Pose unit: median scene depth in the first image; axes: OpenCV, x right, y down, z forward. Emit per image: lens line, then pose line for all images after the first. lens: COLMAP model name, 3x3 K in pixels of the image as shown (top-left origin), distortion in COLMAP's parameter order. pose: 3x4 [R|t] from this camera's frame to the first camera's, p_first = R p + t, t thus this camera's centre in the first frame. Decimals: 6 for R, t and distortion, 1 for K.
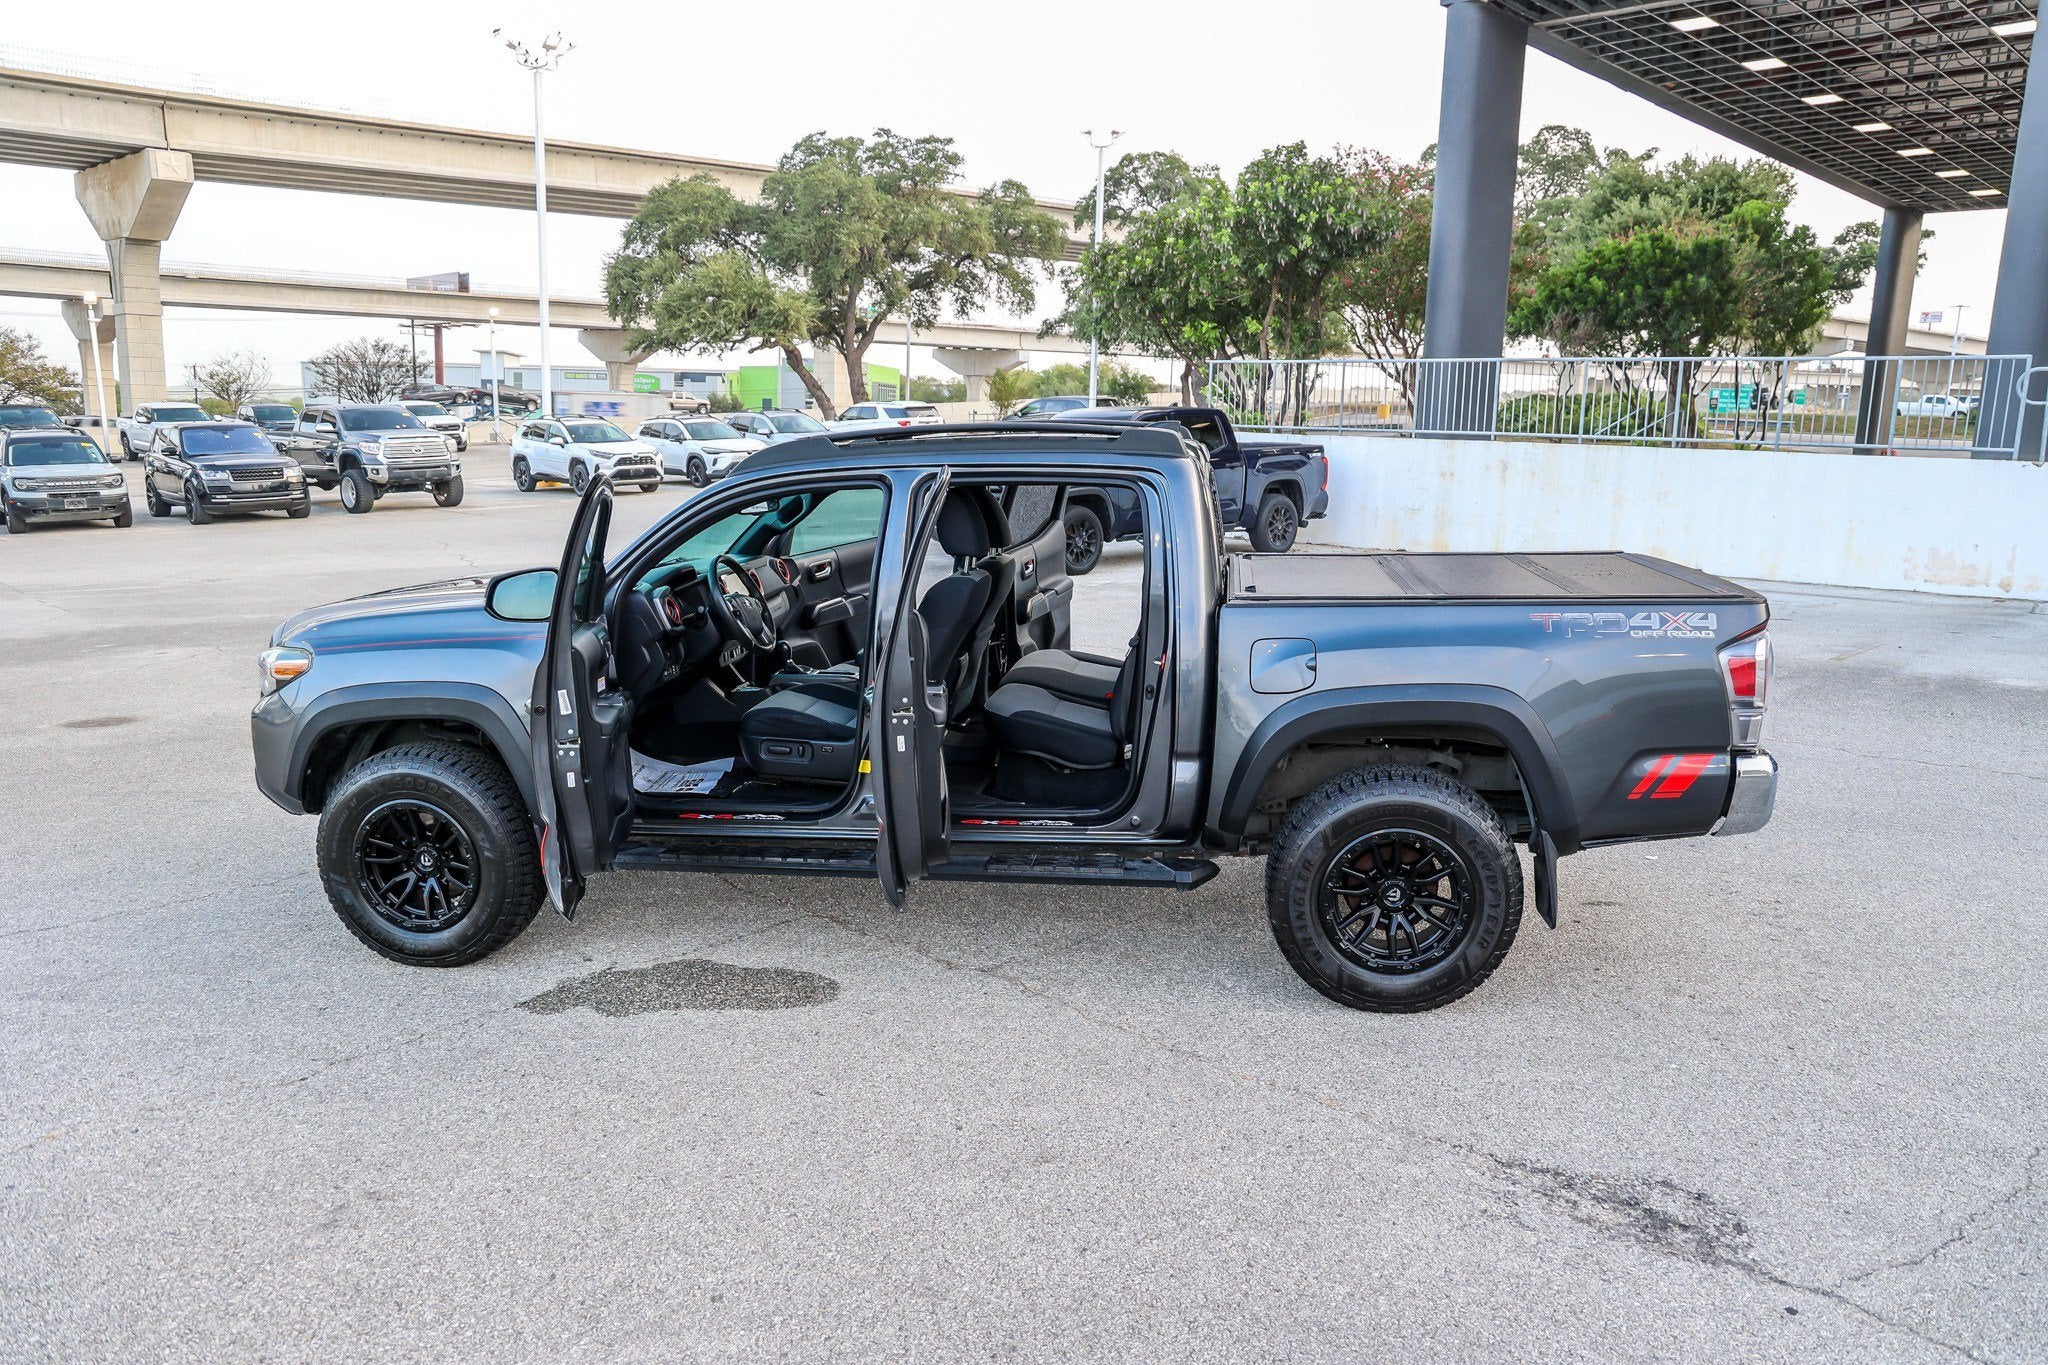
lens RADIAL K [[1440.4, 0, 1031.5], [0, 1440.4, 677.4], [0, 0, 1]] dist [-0.099605, 0.108947]
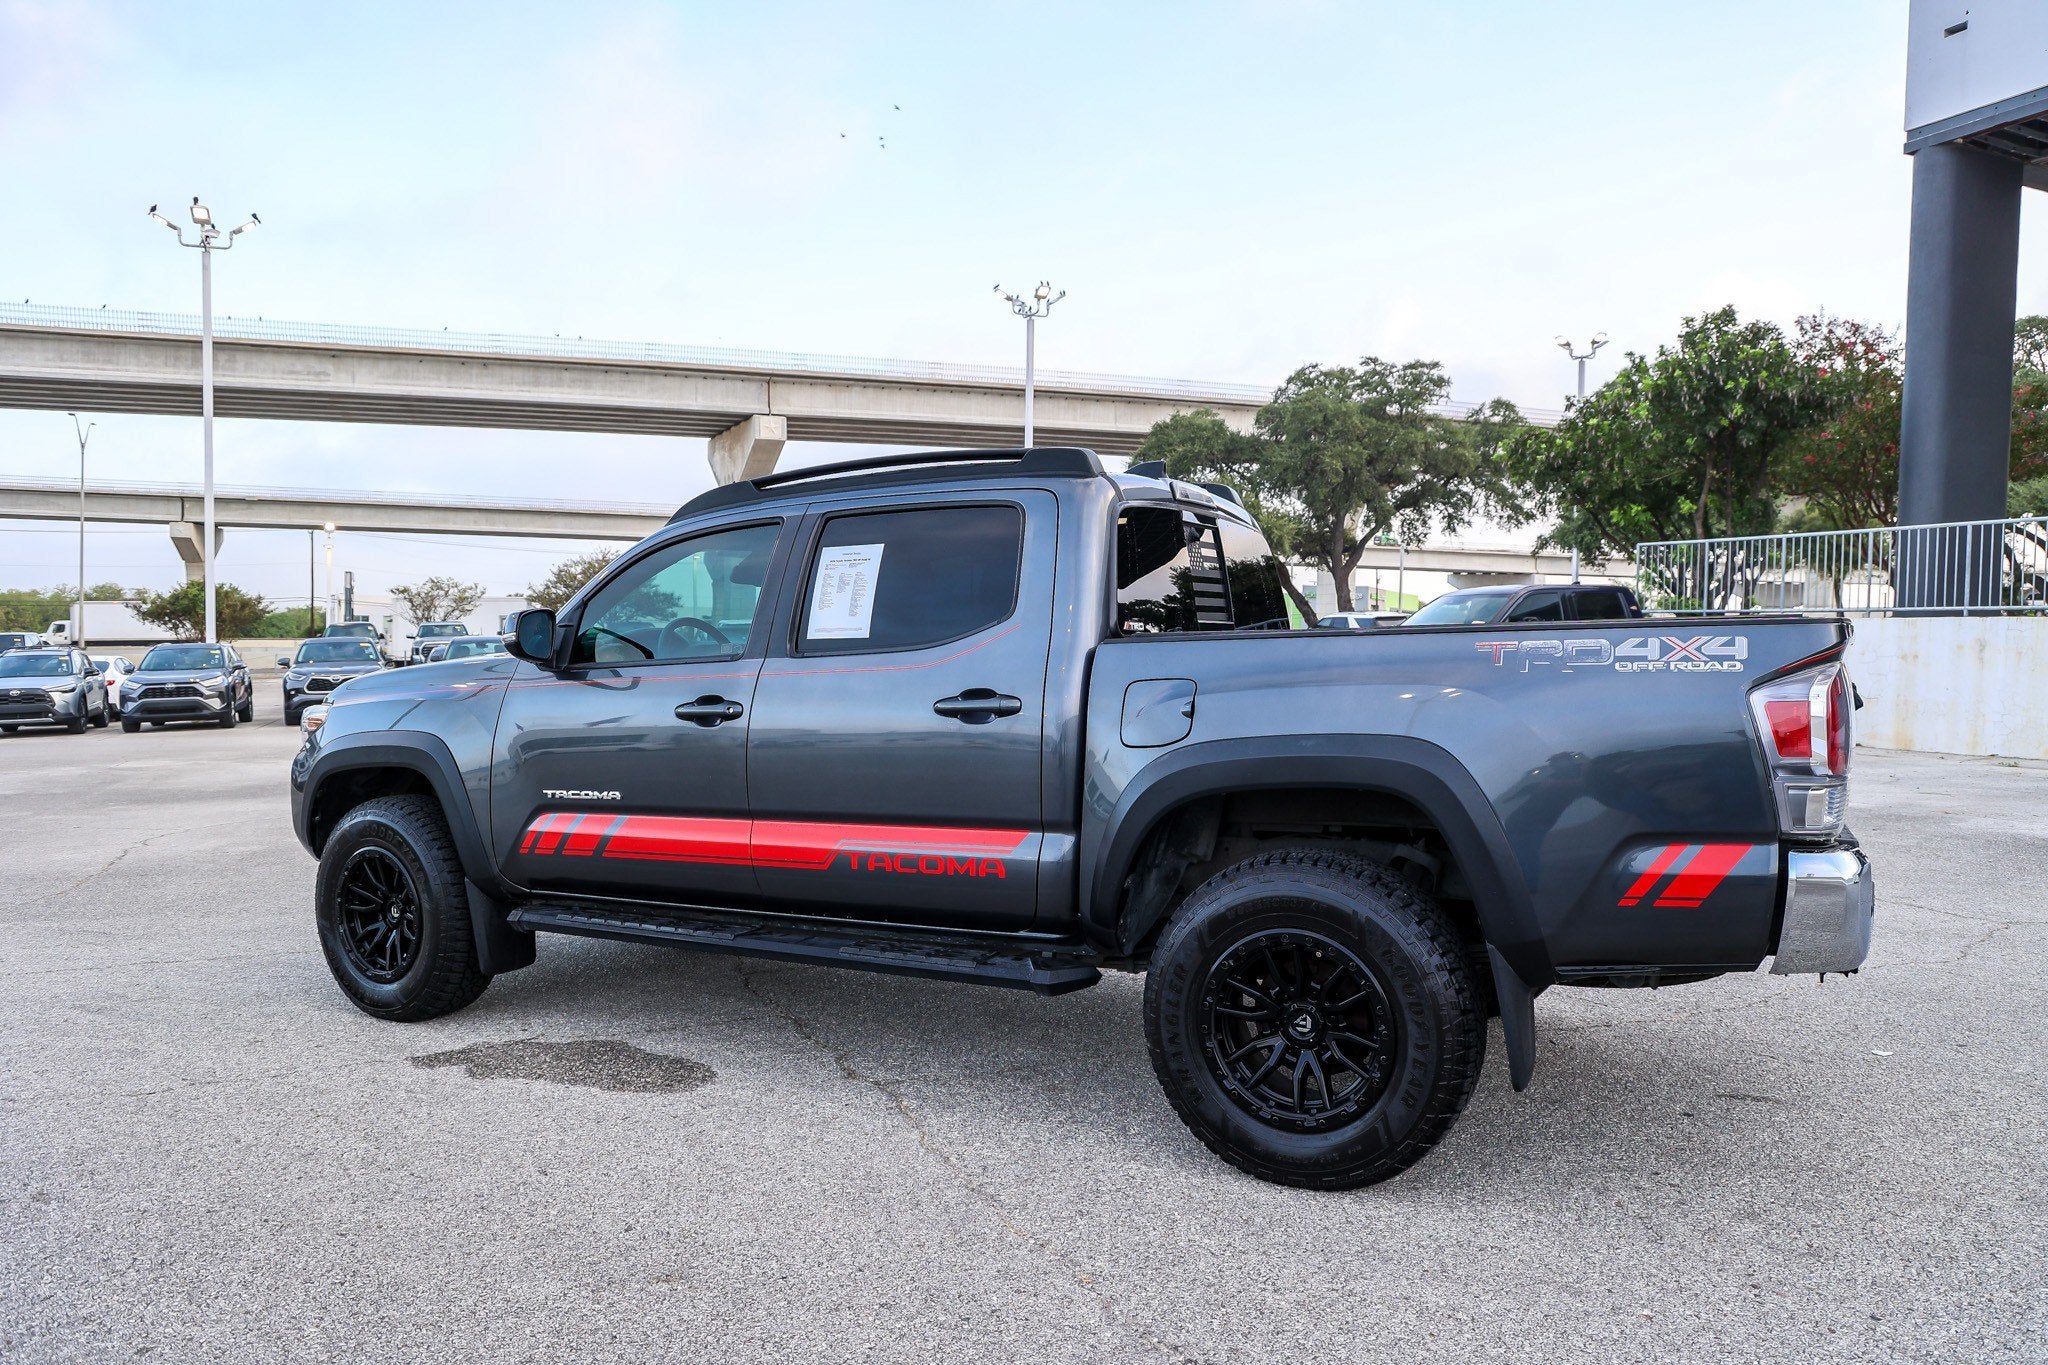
lens RADIAL K [[1383.1, 0, 1031.4], [0, 1383.1, 691.1], [0, 0, 1]] dist [-0.085776, 0.051769]
pose [[0.936255, 0.007639, -0.351239, 0.357365], [-0.057345, 0.989678, -0.131333, 0.079583], [0.346611, 0.143103, 0.927029, 0.252552]]
